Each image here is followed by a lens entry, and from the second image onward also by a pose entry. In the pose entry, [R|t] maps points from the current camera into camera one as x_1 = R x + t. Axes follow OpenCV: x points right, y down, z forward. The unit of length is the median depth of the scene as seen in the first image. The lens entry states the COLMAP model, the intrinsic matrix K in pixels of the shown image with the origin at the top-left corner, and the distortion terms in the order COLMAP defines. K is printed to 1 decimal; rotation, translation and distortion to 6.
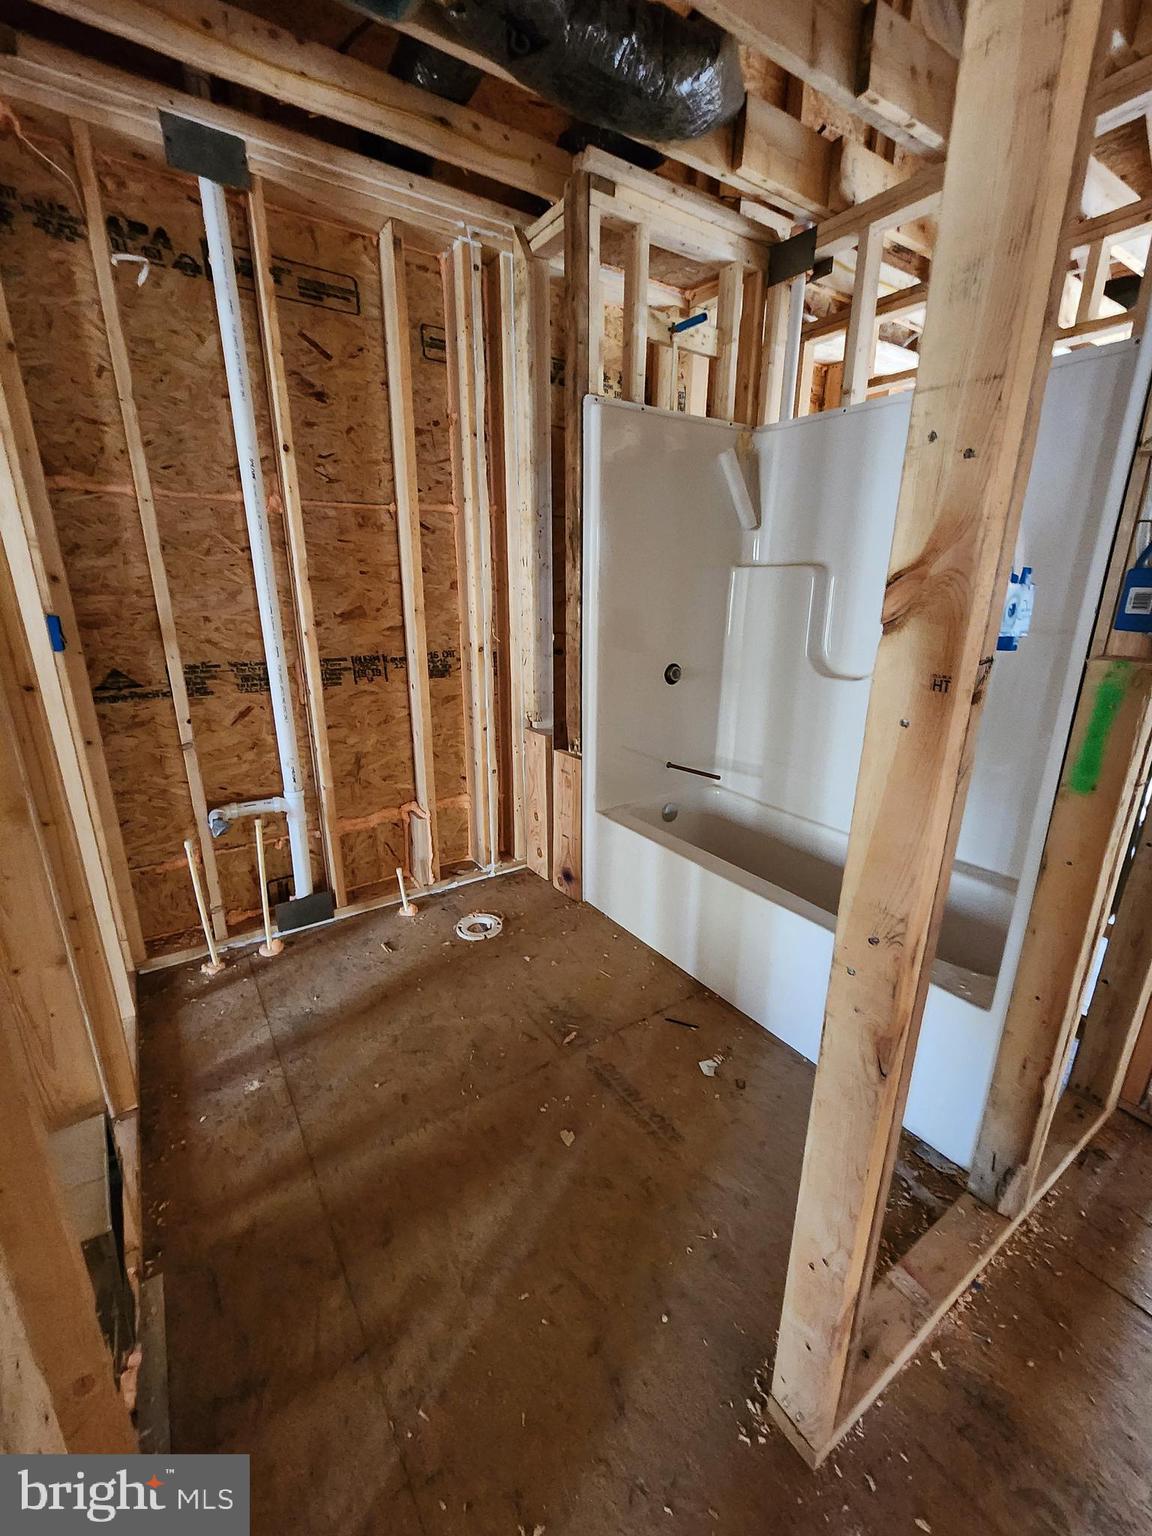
lens RADIAL K [[633.1, 0, 575.1], [0, 633.1, 771.2], [0, 0, 1]] dist [-0.003757, 0.001067]
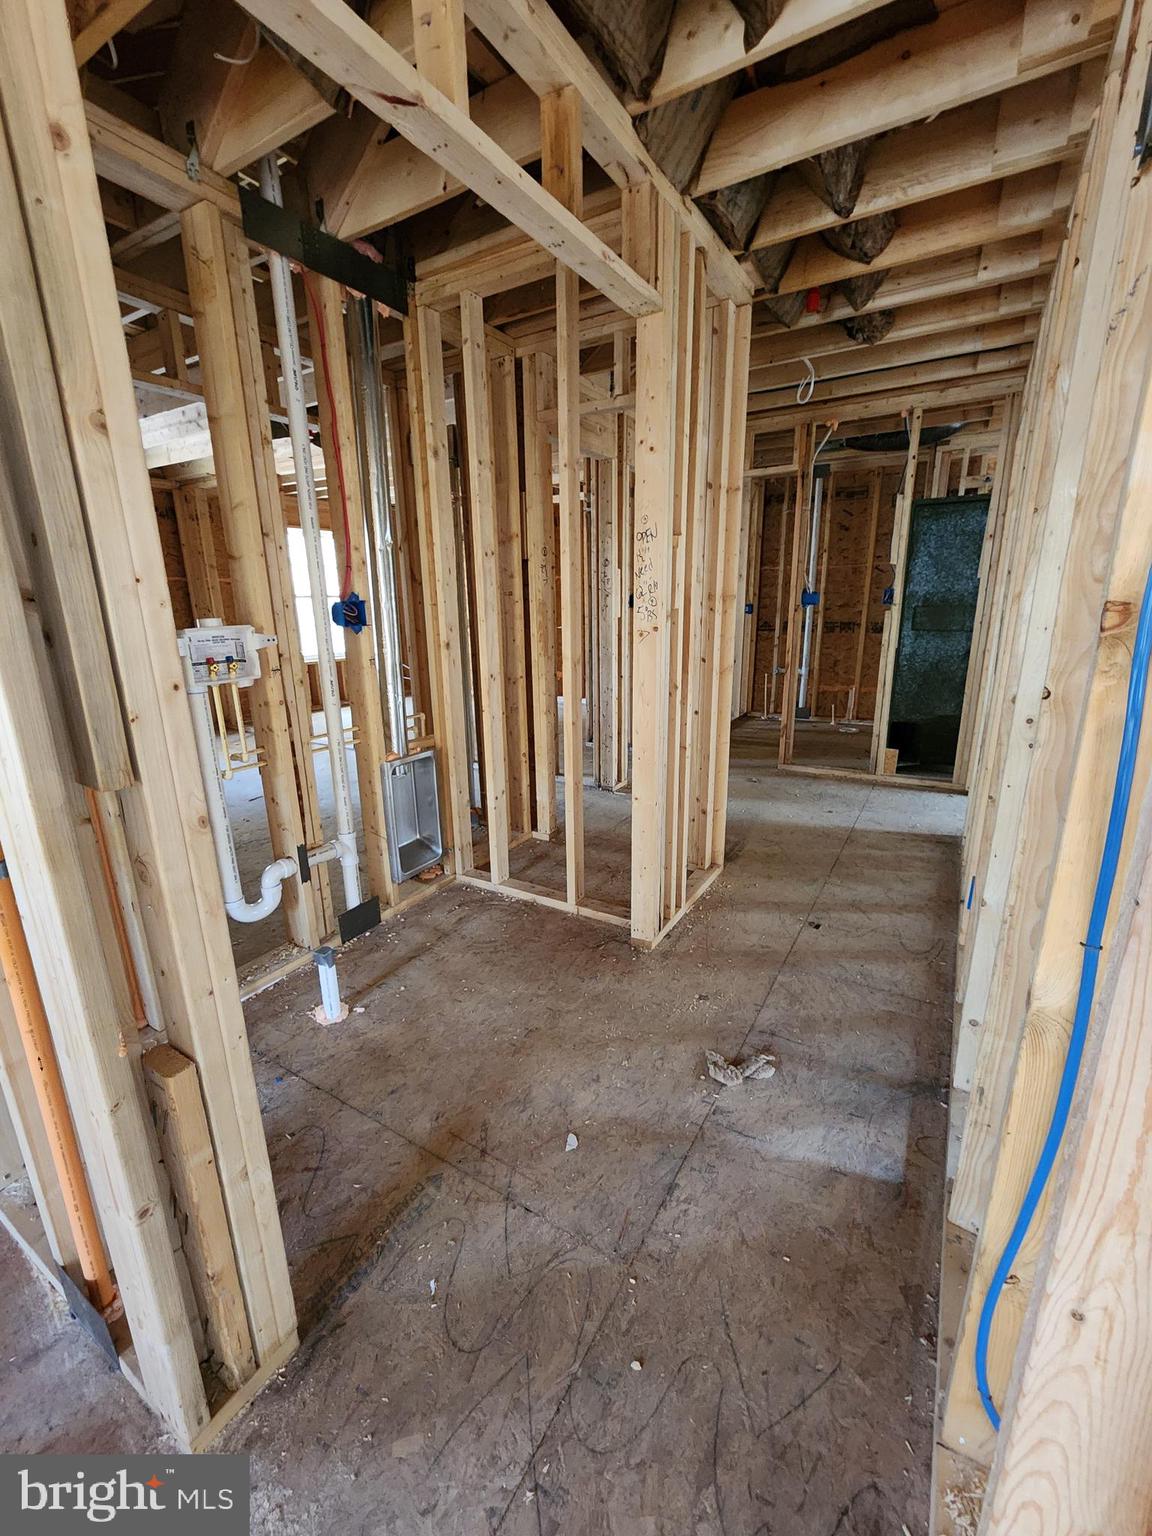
lens RADIAL K [[633.1, 0, 575.1], [0, 633.1, 767.0], [0, 0, 1]] dist [-0.003757, 0.001067]
pose [[0.421115, 0.218439, -0.880310, 1.909044], [-0.239049, 0.962980, 0.124598, 0.393232], [0.874939, 0.157968, 0.457743, -1.260959]]
